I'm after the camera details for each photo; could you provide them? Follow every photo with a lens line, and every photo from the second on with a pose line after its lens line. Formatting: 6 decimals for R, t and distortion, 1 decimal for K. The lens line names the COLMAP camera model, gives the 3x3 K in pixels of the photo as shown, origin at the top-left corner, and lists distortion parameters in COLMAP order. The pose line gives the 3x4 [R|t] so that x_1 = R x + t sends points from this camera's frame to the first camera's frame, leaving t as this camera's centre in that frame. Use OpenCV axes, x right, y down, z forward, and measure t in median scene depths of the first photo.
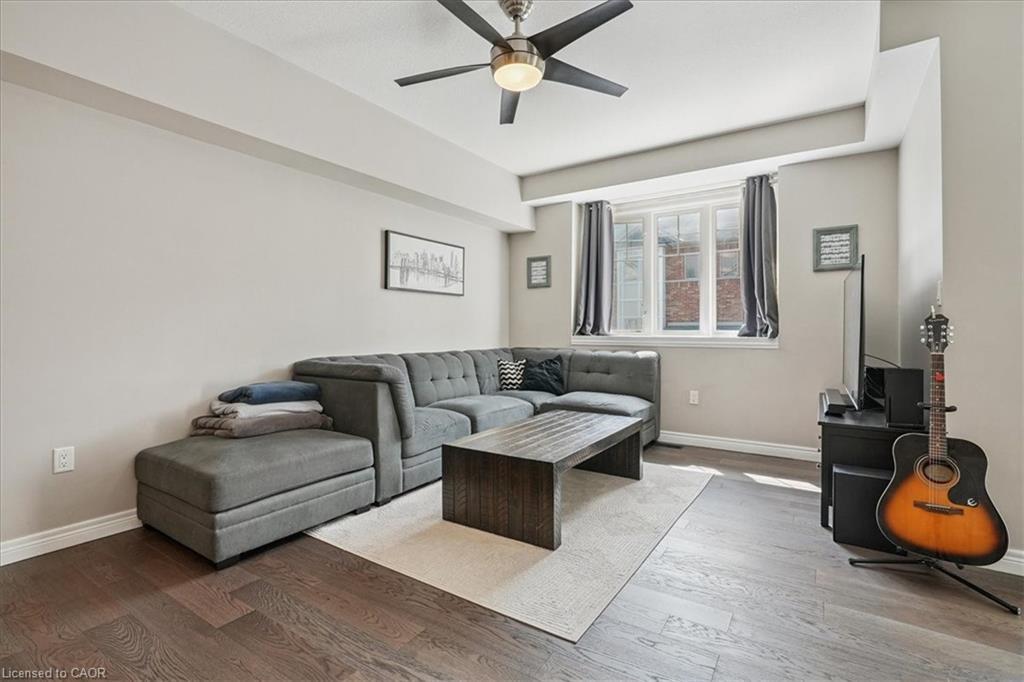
lens RADIAL K [[469.9, 0, 510.4], [0, 469.9, 328.2], [0, 0, 1]] dist [-0.005790, 0.001277]
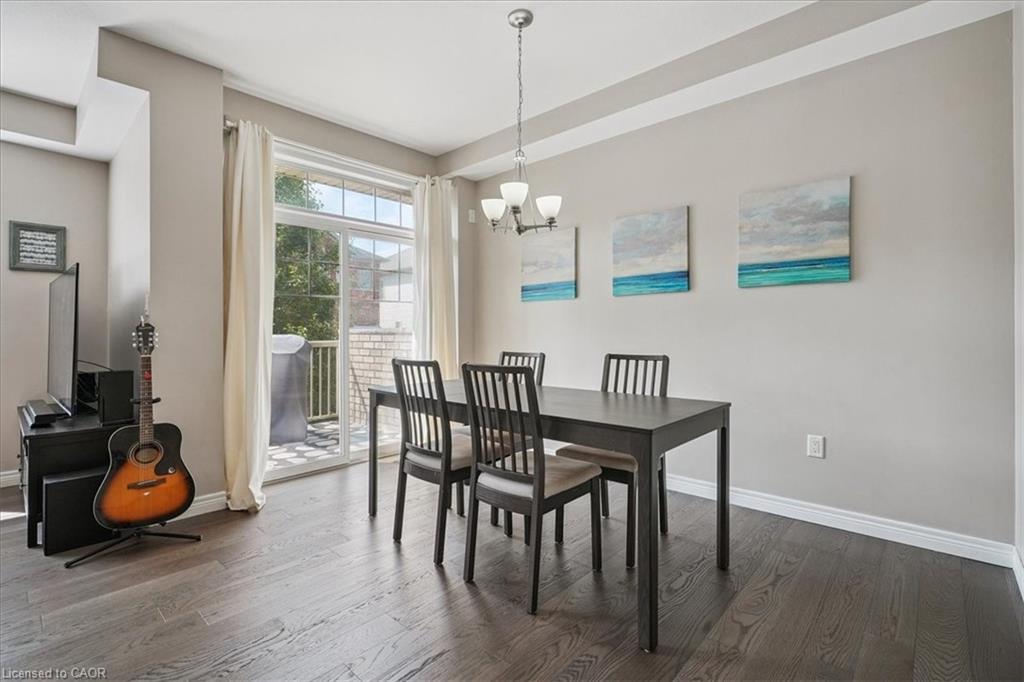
lens RADIAL K [[469.9, 0, 510.4], [0, 469.9, 328.2], [0, 0, 1]] dist [-0.005790, 0.001277]
pose [[0.154821, 0.006258, 0.987923, -0.079278], [-0.000078, 0.999980, -0.006322, -0.005907], [-0.987943, 0.000901, 0.154818, -0.066321]]
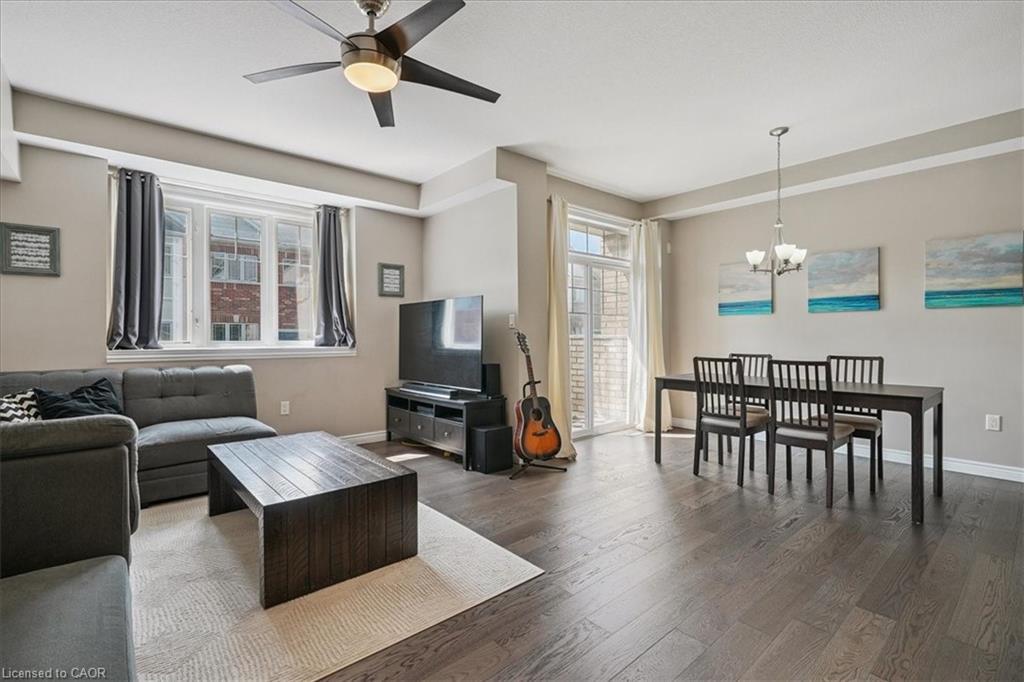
lens RADIAL K [[469.9, 0, 510.4], [0, 469.9, 328.2], [0, 0, 1]] dist [-0.005790, 0.001277]
pose [[0.267843, 0.014200, 0.963358, -0.566898], [-0.004162, 0.999899, -0.013582, -0.014657], [-0.963454, -0.000372, 0.267875, 0.333308]]
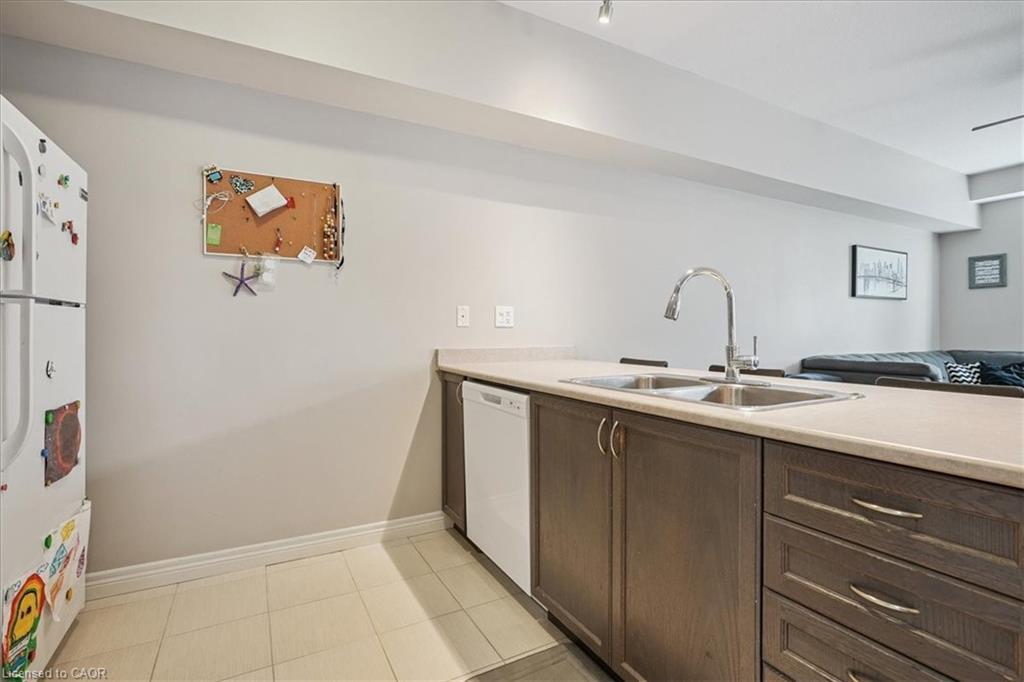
lens RADIAL K [[477.8, 0, 509.5], [0, 477.8, 332.2], [0, 0, 1]] dist [-0.003259, -0.000196]
pose [[0.881516, 0.001082, -0.472154, -0.519373], [0.002630, 0.999971, 0.007203, -0.009068], [0.472148, -0.007592, 0.881487, -0.474588]]
